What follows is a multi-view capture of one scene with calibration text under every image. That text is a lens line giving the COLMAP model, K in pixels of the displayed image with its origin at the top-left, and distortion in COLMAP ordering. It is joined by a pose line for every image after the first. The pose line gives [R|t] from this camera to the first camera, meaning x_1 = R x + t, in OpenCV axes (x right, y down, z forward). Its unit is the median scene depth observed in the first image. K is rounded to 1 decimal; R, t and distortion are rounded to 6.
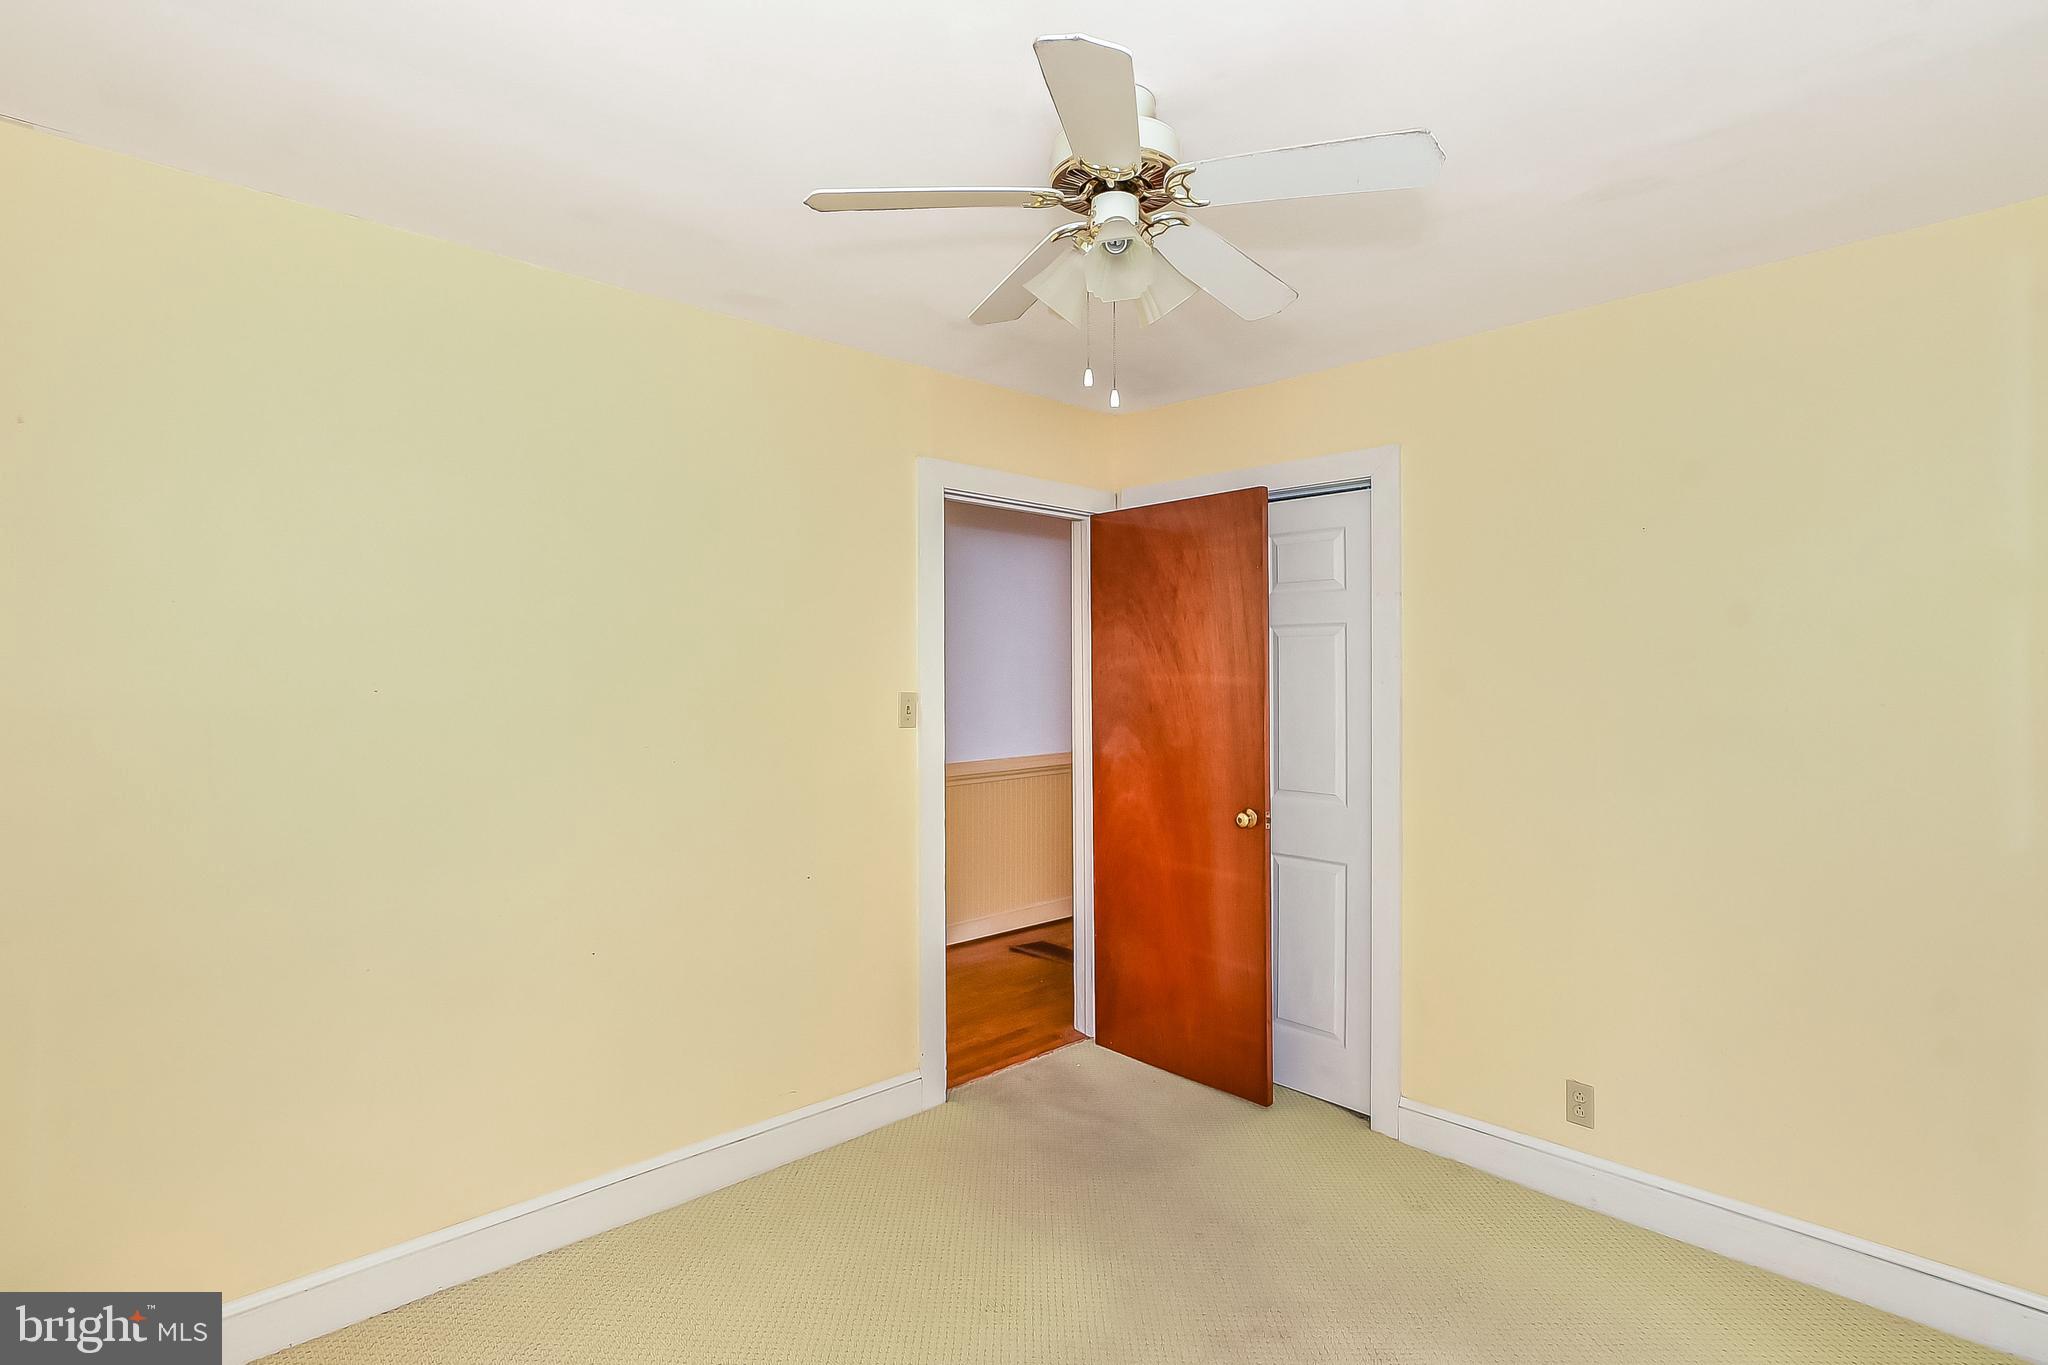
lens RADIAL K [[1006.7, 0, 1014.5], [0, 1006.7, 672.1], [0, 0, 1]] dist [-0.000615, 0.001230]
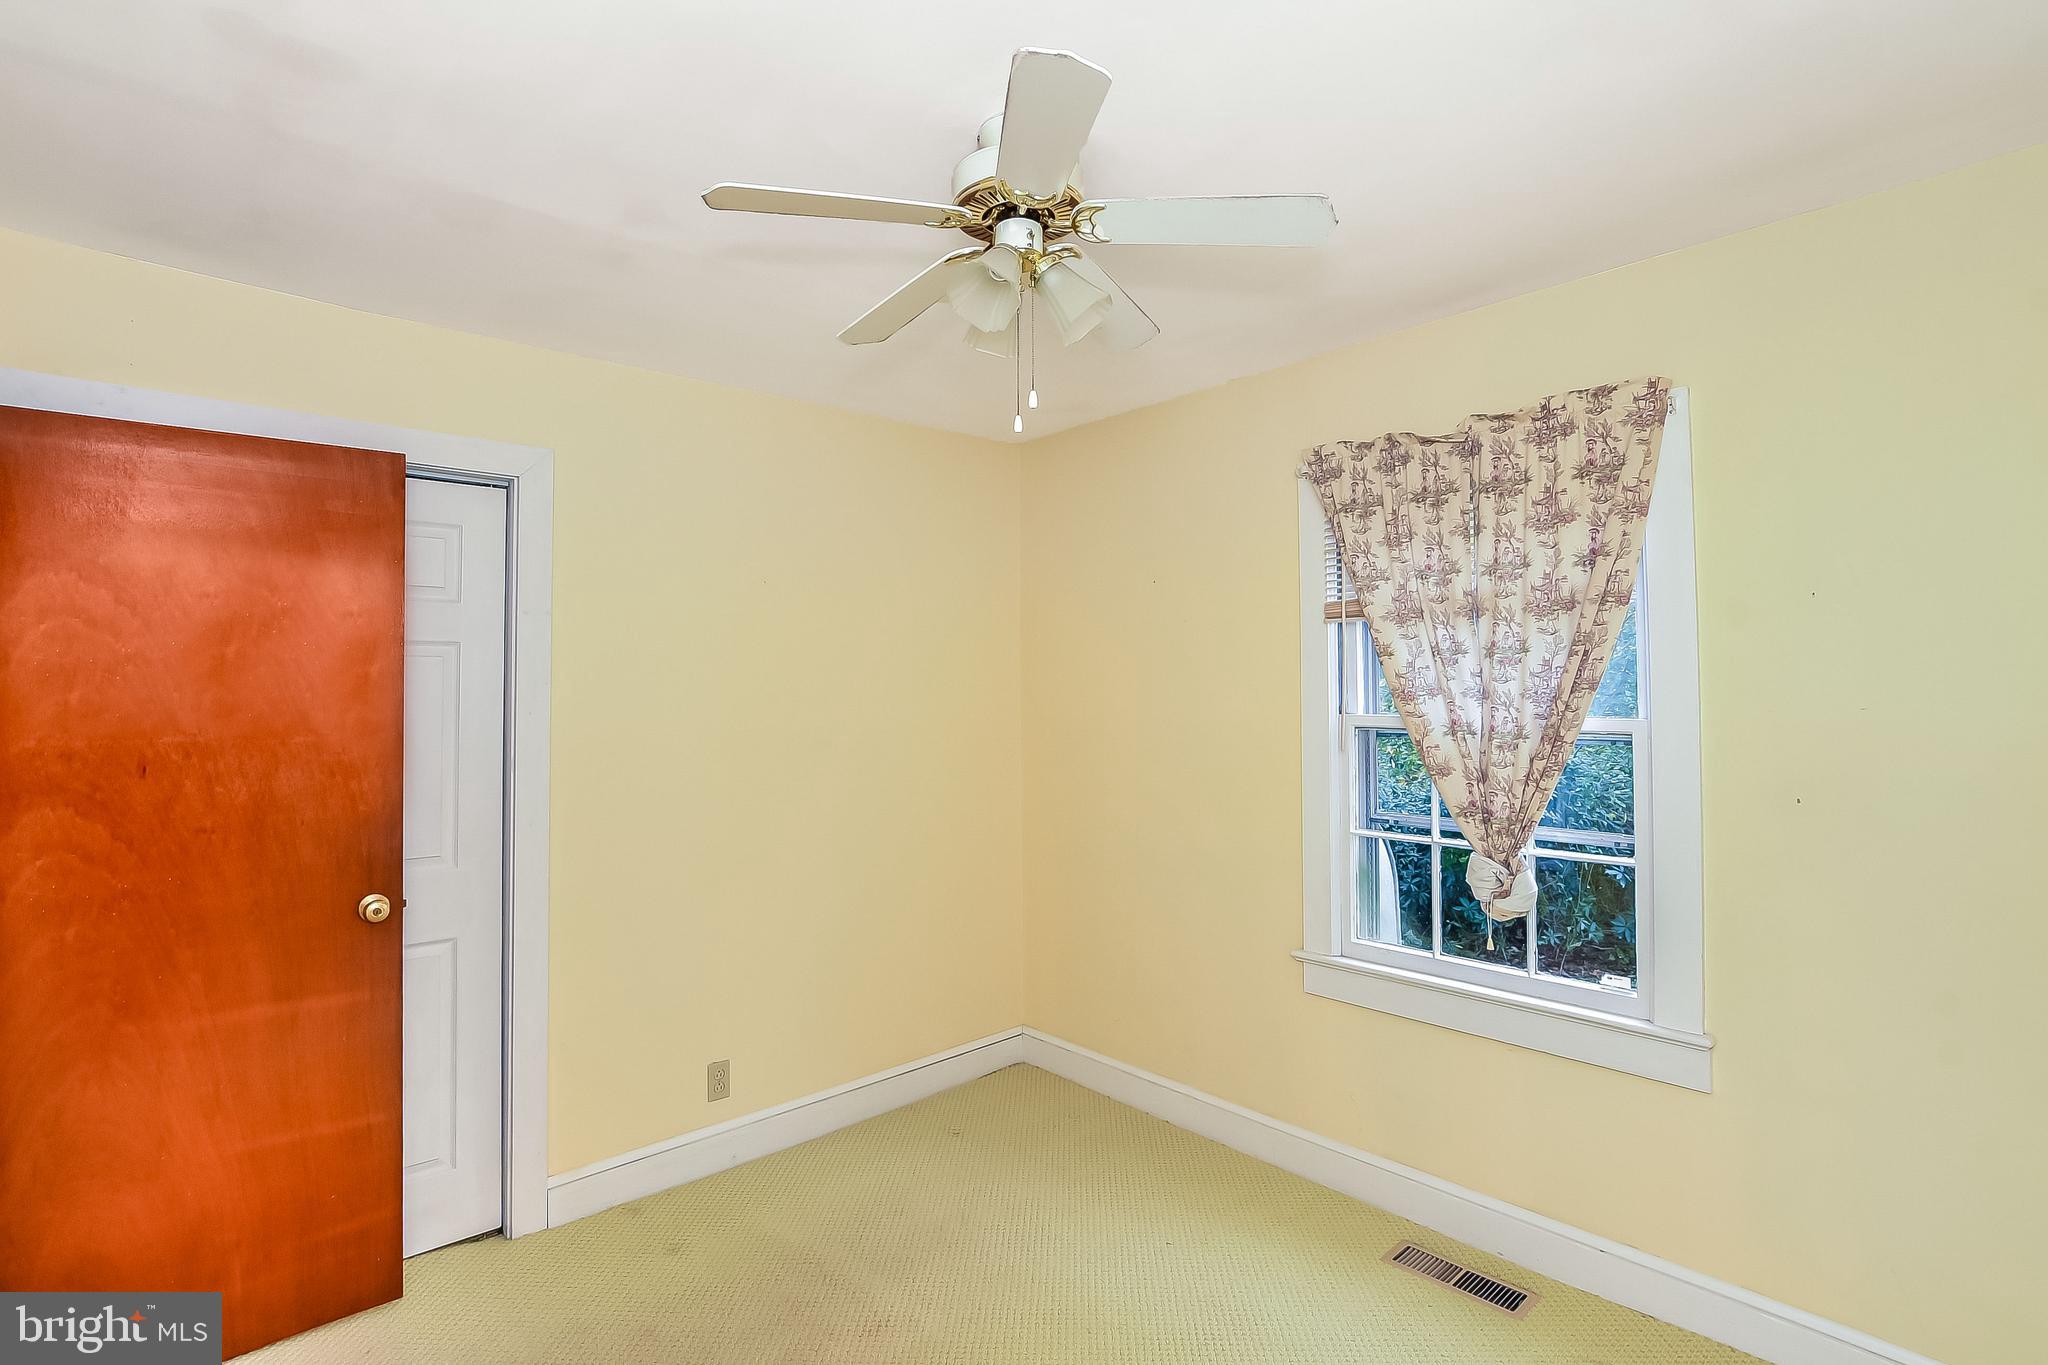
lens RADIAL K [[1006.7, 0, 1014.5], [0, 1006.7, 672.1], [0, 0, 1]] dist [-0.000615, 0.001230]
pose [[0.018070, 0.019876, 0.999639, -0.482803], [0.005944, 0.999783, -0.019986, -0.006547], [-0.999819, 0.006303, 0.017948, 0.535747]]
